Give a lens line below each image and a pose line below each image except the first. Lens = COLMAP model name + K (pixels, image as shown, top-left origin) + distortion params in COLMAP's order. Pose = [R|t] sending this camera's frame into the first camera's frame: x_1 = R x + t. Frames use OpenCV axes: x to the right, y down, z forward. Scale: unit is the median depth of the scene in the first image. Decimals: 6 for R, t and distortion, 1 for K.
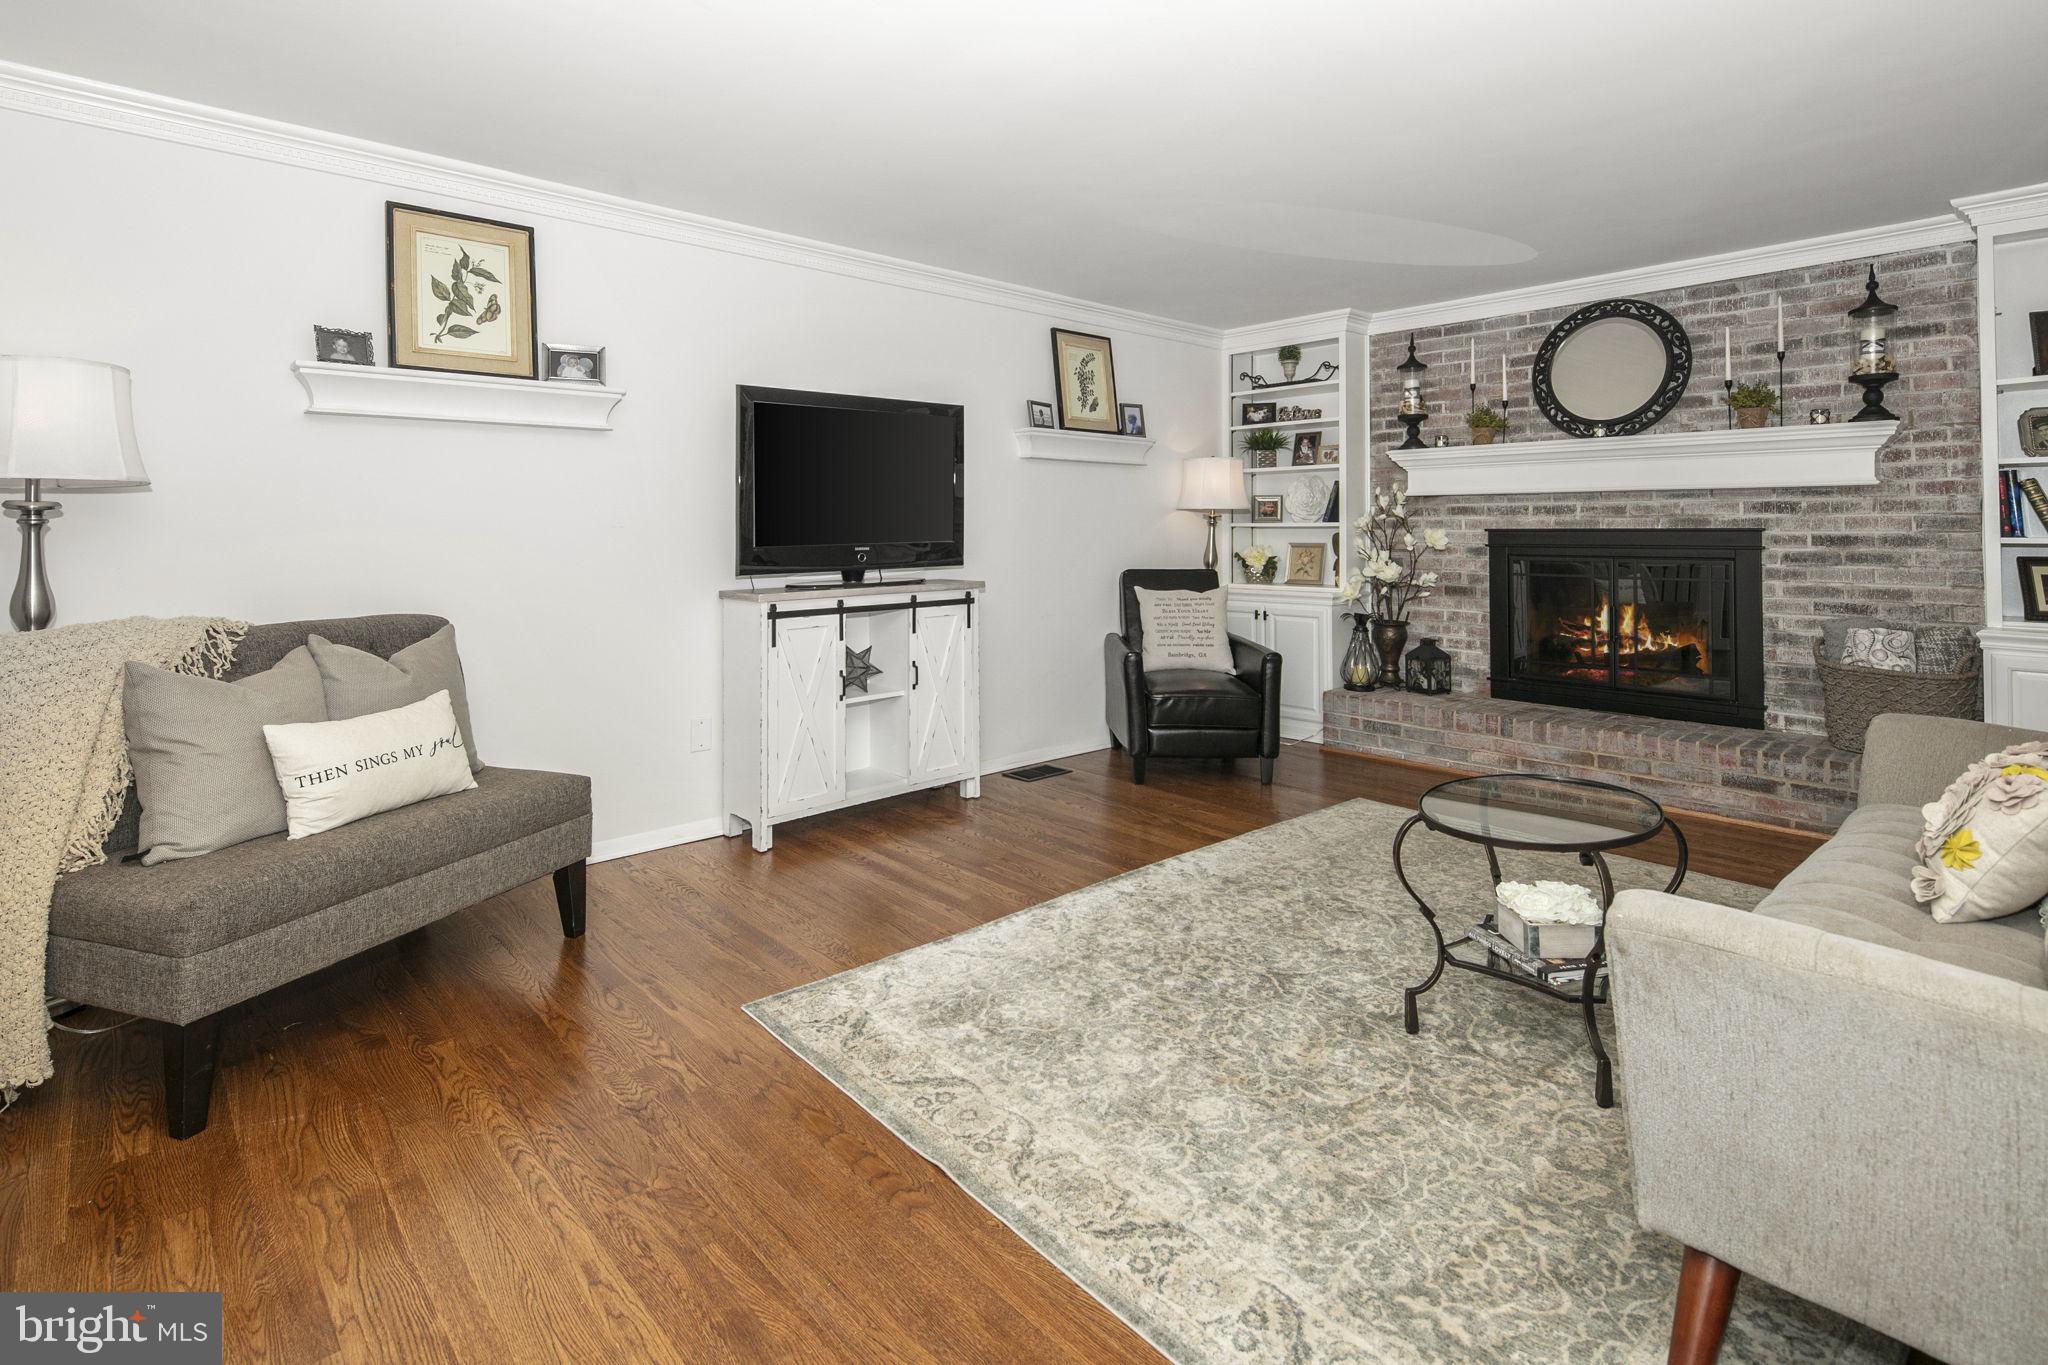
lens RADIAL K [[992.2, 0, 1019.4], [0, 992.2, 510.3], [0, 0, 1]] dist [0.001403, -0.000451]
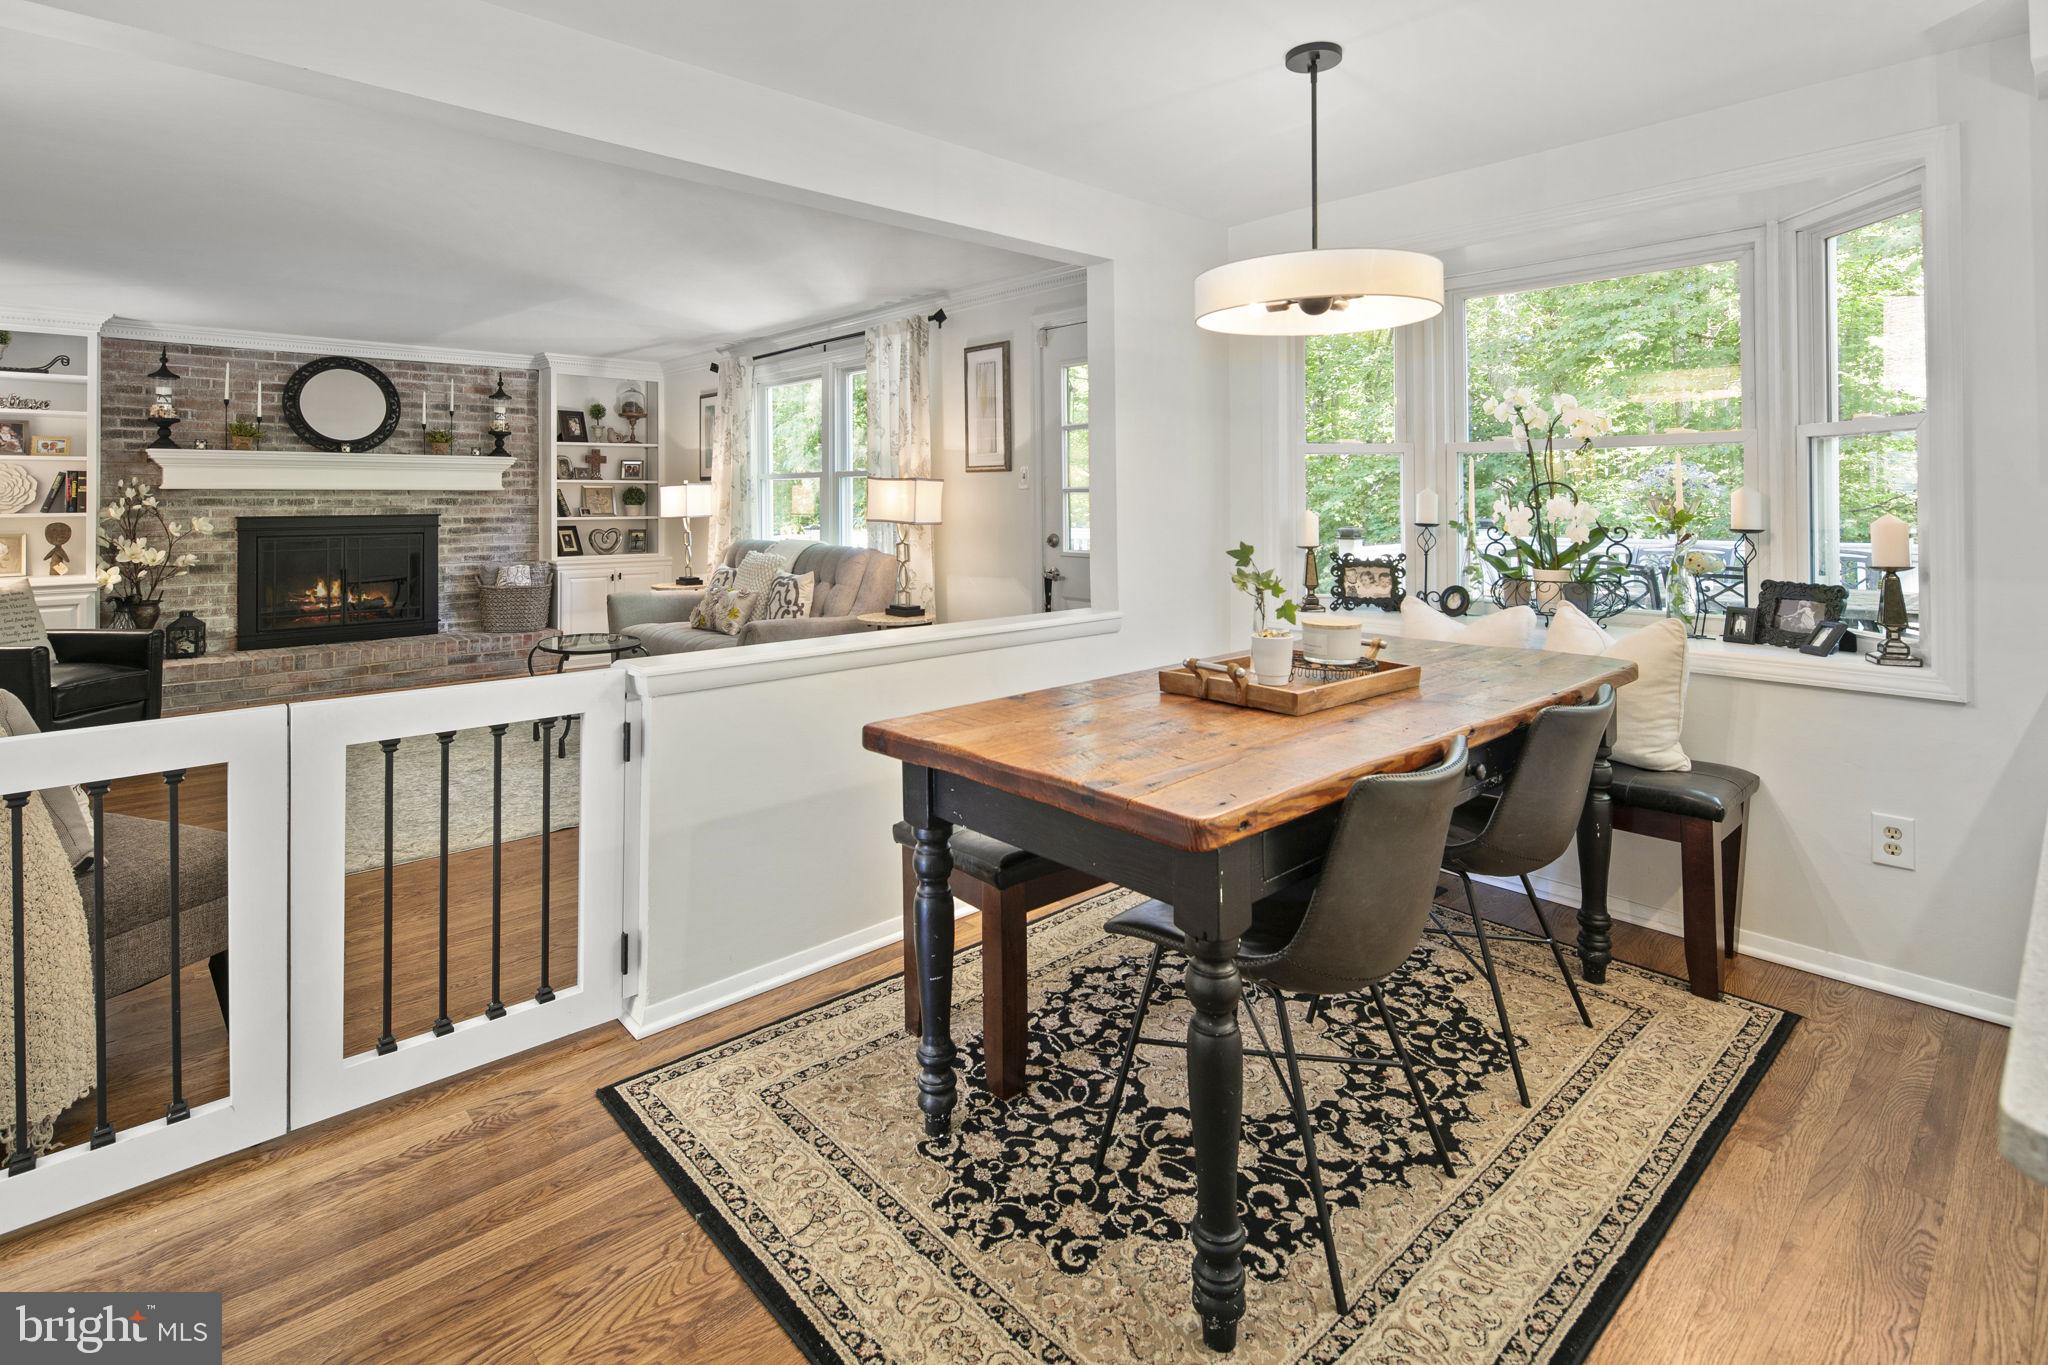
lens RADIAL K [[995.9, 0, 1026.5], [0, 995.9, 487.0], [0, 0, 1]] dist [-0.001696, -0.001076]
pose [[-0.010445, 0.012604, 0.999866, -0.908230], [-0.013838, 0.999823, -0.012748, -0.019149], [-0.999850, -0.013970, -0.010268, 0.021867]]
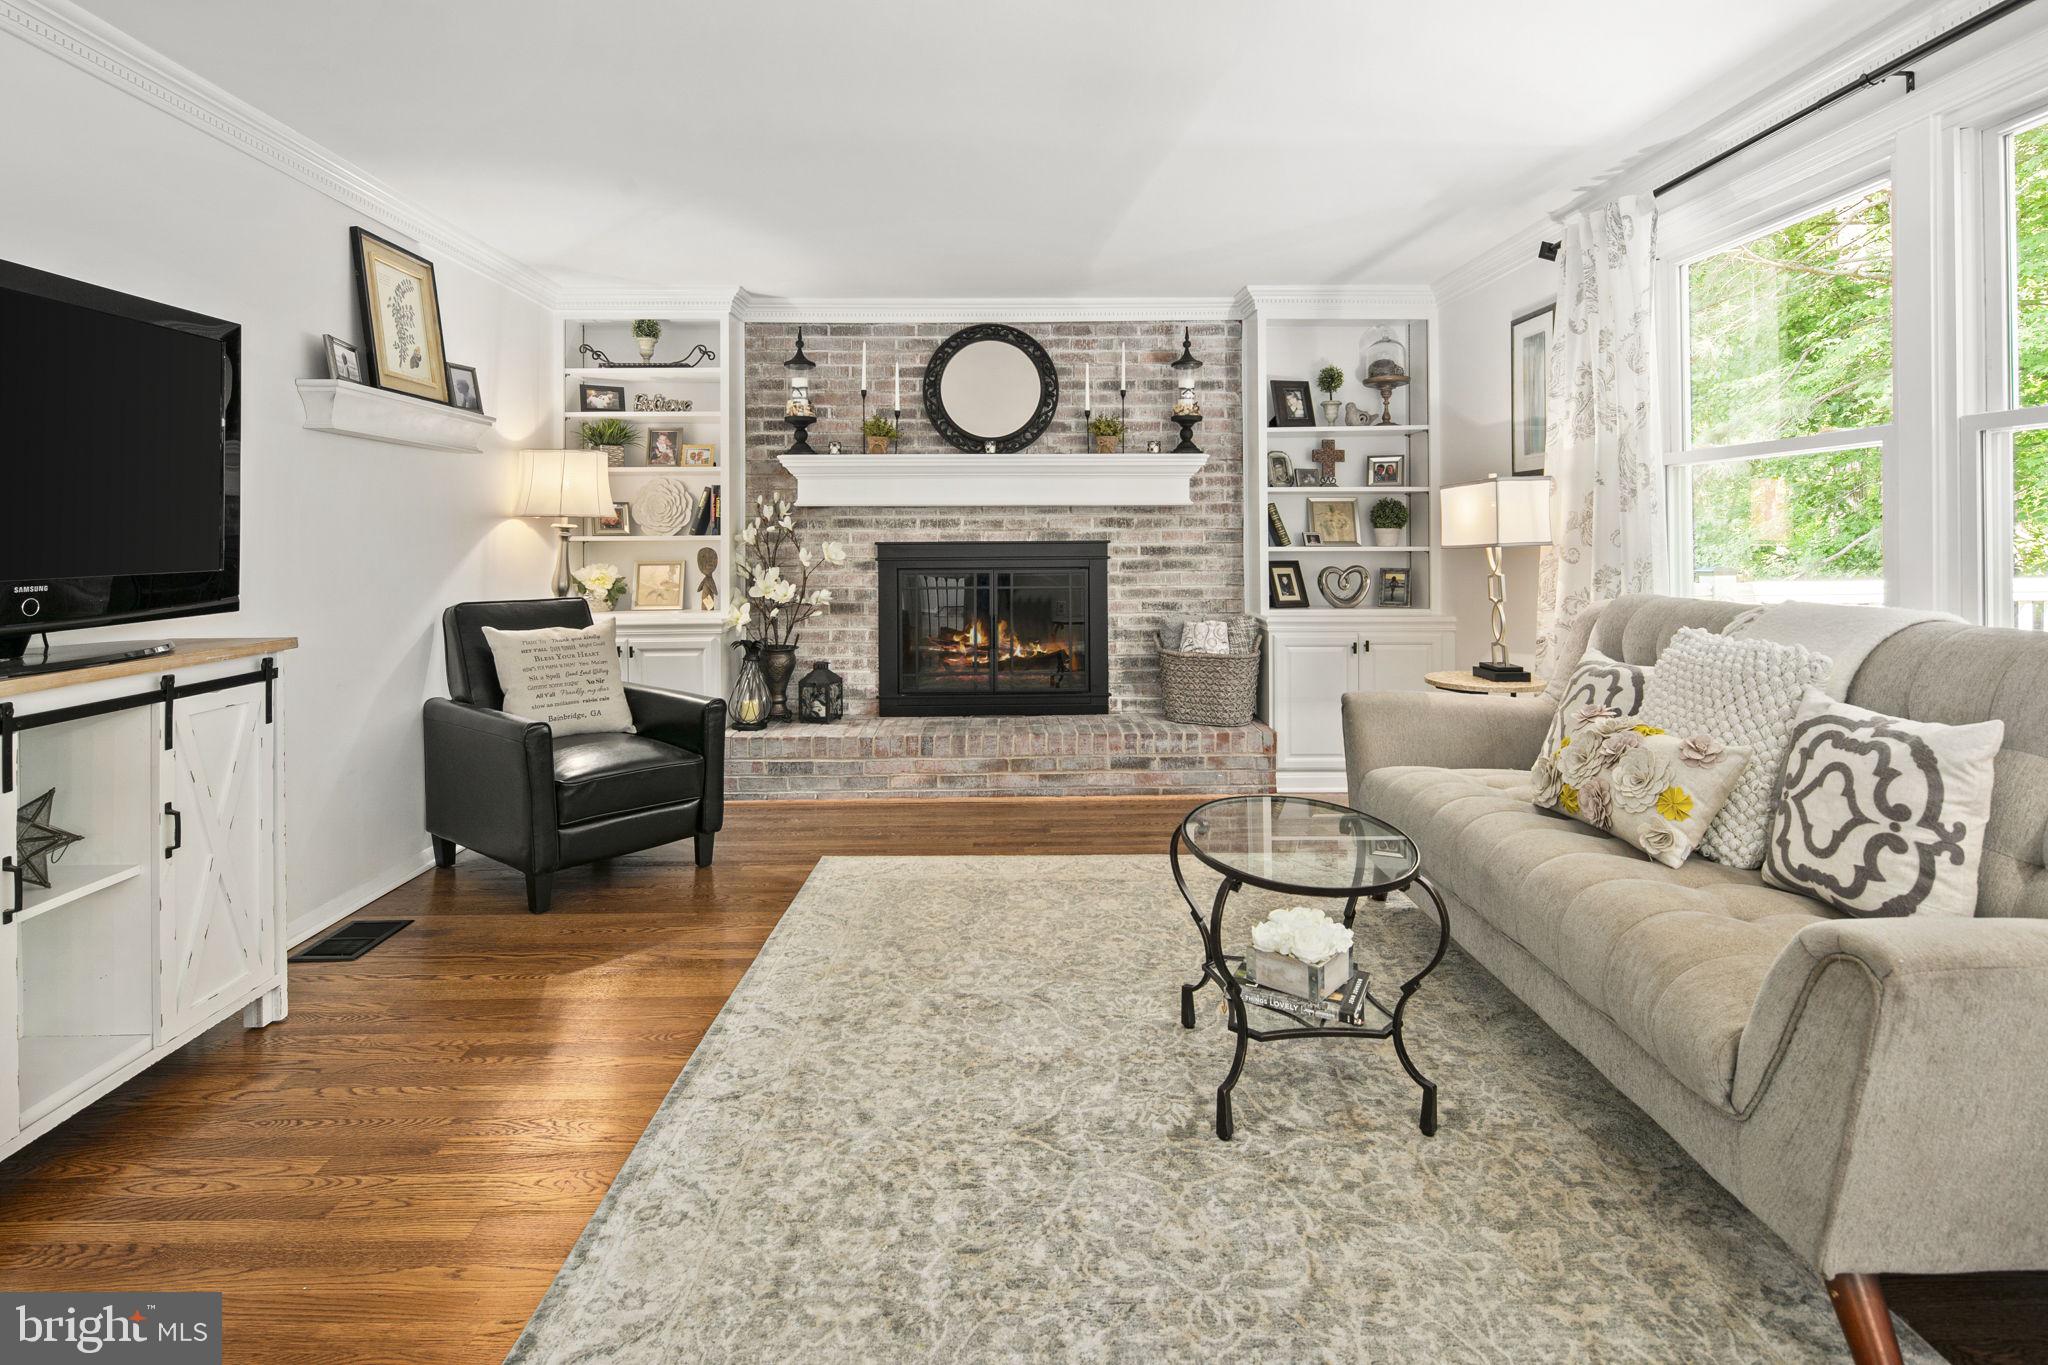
lens RADIAL K [[990.9, 0, 1013.4], [0, 990.9, 534.9], [0, 0, 1]] dist [0.001499, -0.000921]
pose [[0.660133, 0.001631, 0.751147, -0.186626], [-0.009033, 0.999943, 0.005768, 0.005558], [-0.751094, -0.010593, 0.660110, 0.305468]]
